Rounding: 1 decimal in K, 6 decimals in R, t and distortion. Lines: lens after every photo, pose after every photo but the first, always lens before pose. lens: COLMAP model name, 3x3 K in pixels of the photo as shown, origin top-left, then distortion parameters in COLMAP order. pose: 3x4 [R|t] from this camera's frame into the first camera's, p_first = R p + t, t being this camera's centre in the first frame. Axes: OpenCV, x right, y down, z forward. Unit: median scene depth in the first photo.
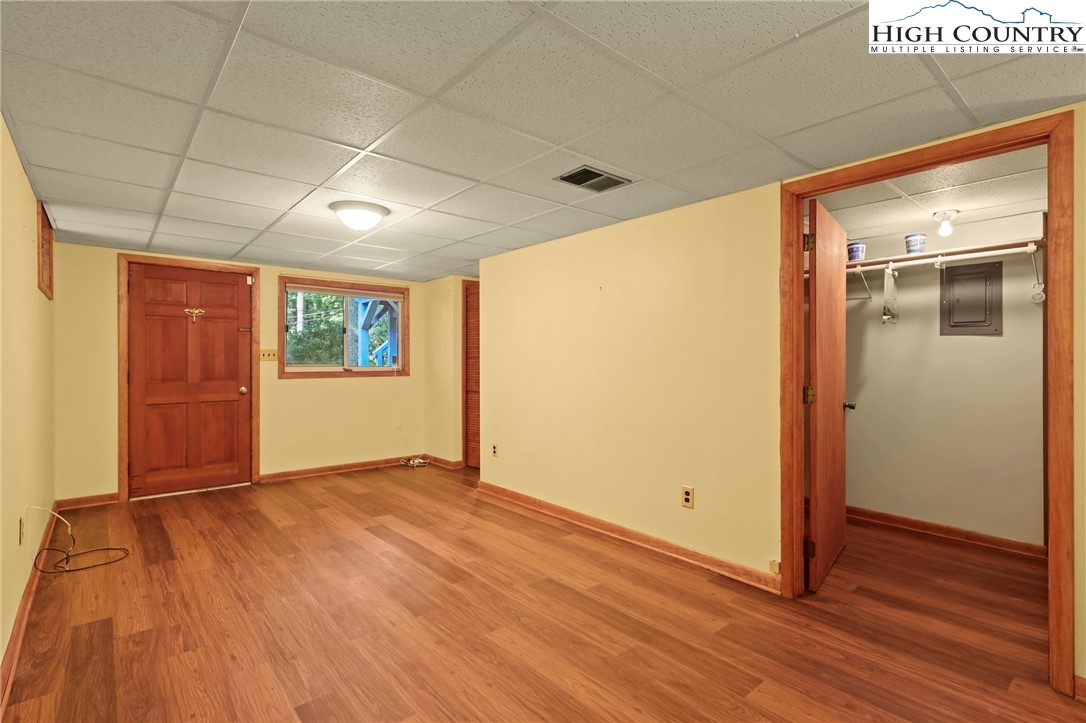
lens RADIAL K [[515.7, 0, 544.5], [0, 515.7, 357.0], [0, 0, 1]] dist [-0.001579, 0.001093]
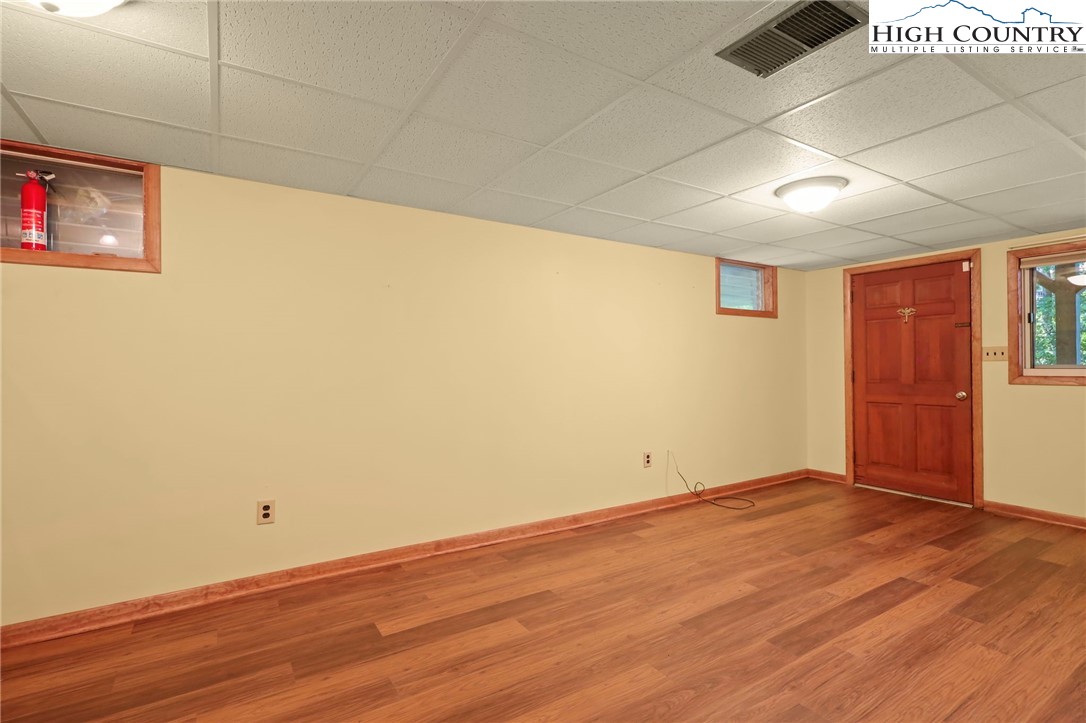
lens RADIAL K [[515.7, 0, 544.2], [0, 515.7, 360.8], [0, 0, 1]] dist [-0.001579, 0.001093]
pose [[-0.141814, -0.006612, -0.989871, 0.410010], [0.010572, 0.999911, -0.008194, 0.007169], [0.989837, -0.011627, -0.141731, 0.483874]]
